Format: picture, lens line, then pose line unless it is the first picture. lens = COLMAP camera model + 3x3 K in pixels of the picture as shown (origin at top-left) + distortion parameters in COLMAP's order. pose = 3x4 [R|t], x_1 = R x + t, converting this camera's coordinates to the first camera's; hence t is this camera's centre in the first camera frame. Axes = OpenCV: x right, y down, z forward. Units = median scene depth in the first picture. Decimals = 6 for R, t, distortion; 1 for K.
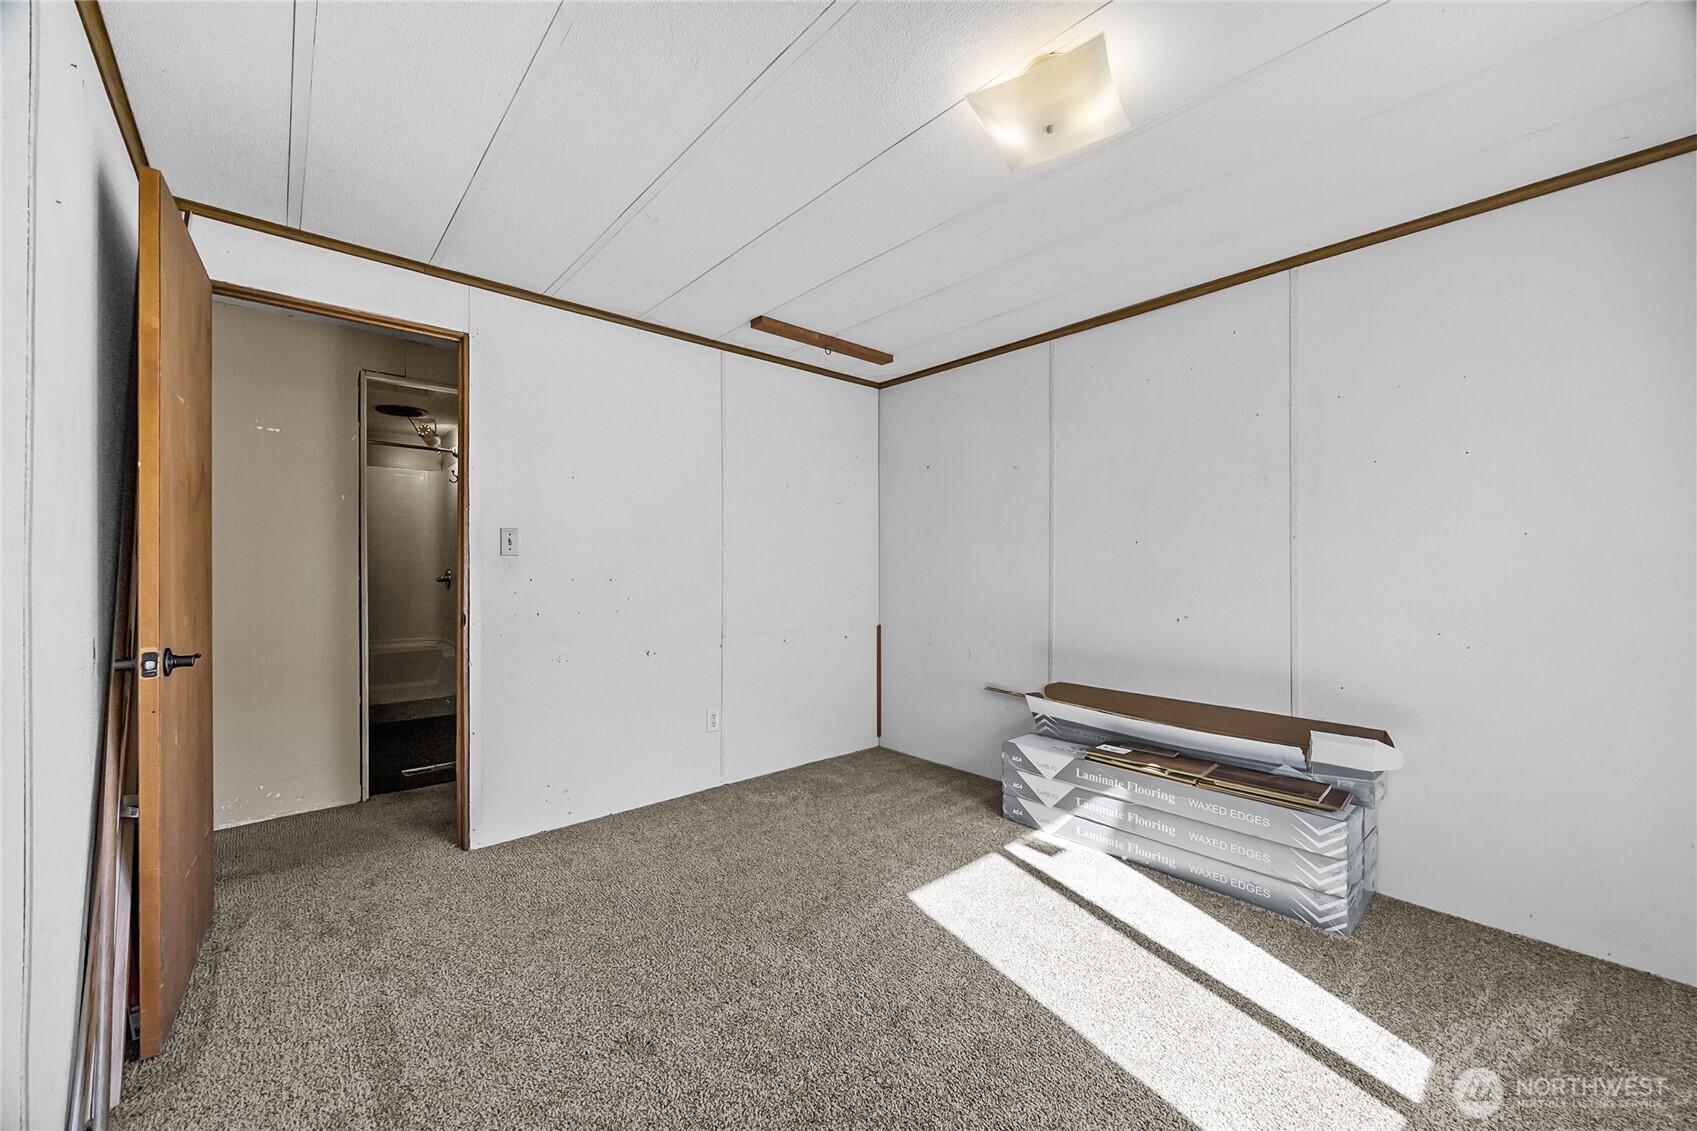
lens RADIAL K [[641.5, 0, 848.5], [0, 641.5, 565.5], [0, 0, 1]] dist [-0.003007, -0.000223]
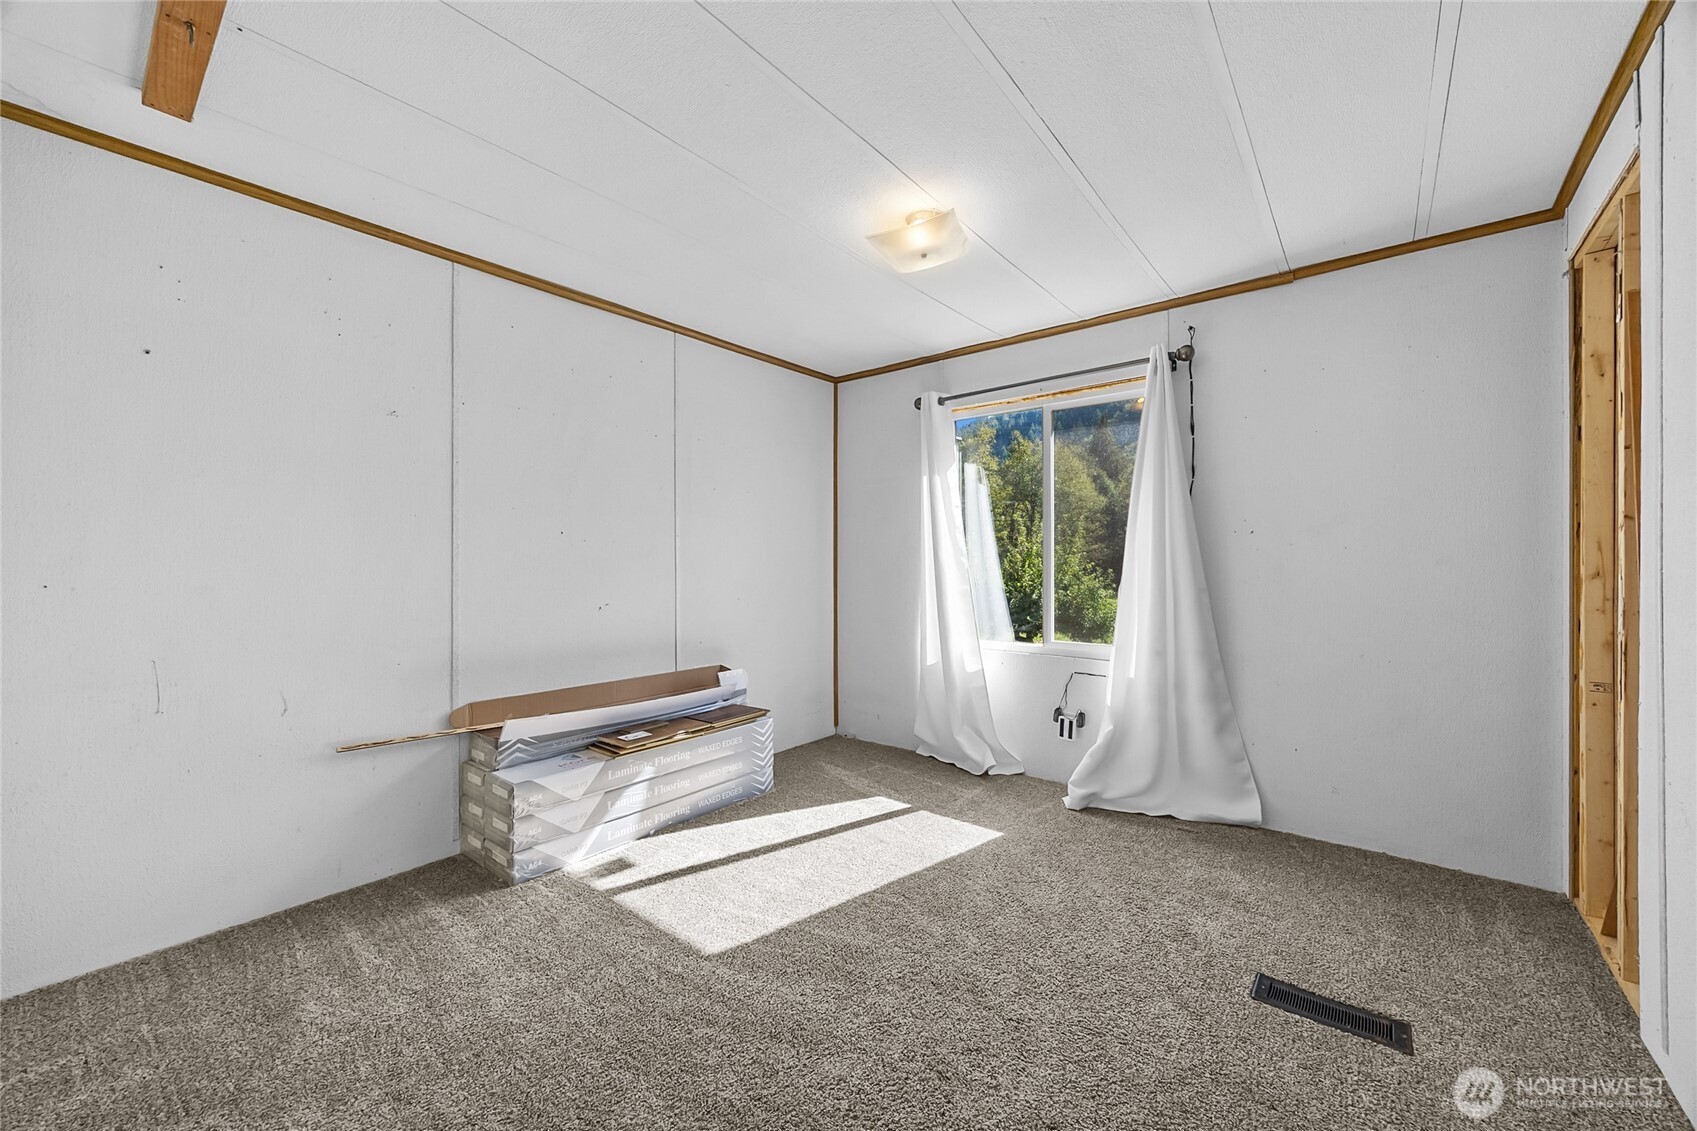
lens RADIAL K [[657.9, 0, 849.1], [0, 657.9, 539.4], [0, 0, 1]] dist [-0.002934, -0.000433]
pose [[-0.156944, 0.015629, 0.987484, -0.741777], [-0.009324, 0.999807, -0.017306, -0.014743], [-0.987563, -0.011923, -0.156768, 0.896678]]
